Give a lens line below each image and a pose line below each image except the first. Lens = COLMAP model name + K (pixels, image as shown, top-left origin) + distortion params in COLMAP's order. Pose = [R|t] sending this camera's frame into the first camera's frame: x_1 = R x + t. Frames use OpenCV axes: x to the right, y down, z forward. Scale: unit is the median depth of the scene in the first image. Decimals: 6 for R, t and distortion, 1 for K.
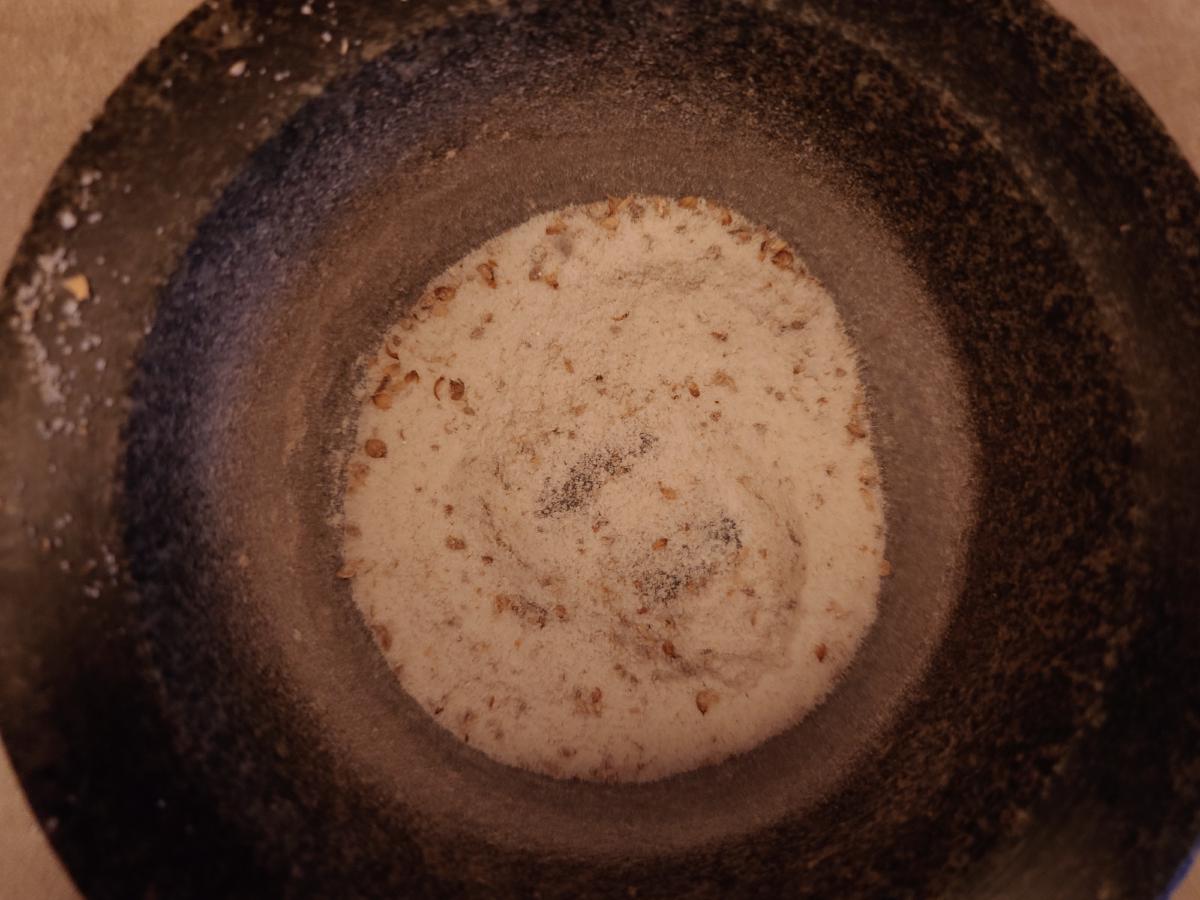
lens RADIAL K [[898.0, 0, 600.0], [0, 898.0, 450.0], [0, 0, 1]] dist [-0.001214, 0.000126]
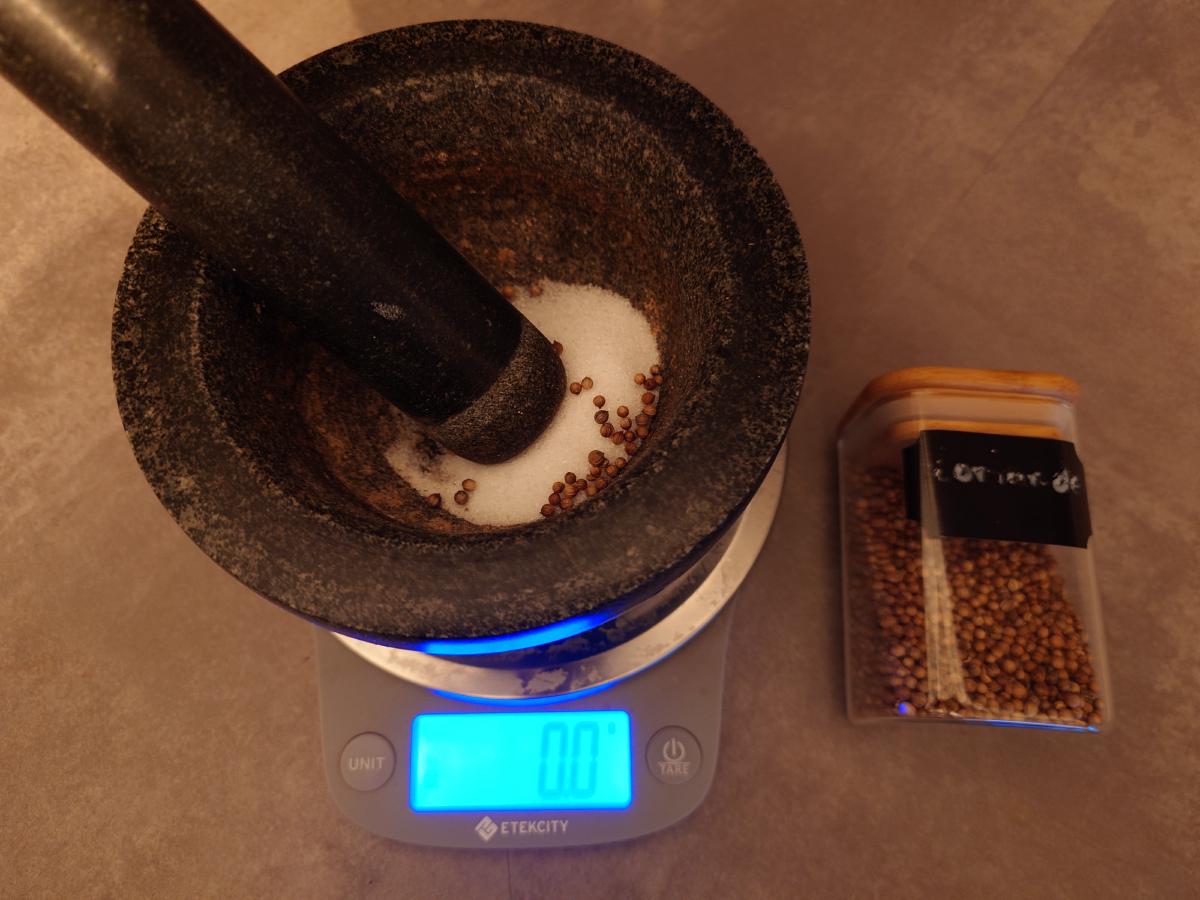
lens RADIAL K [[898.0, 0, 600.0], [0, 898.0, 450.0], [0, 0, 1]] dist [-0.001214, 0.000126]
pose [[0.958397, 0.260791, -0.116033, 0.594953], [-0.281769, 0.929353, -0.238556, 0.675464], [0.045623, 0.261325, 0.964172, -0.702115]]
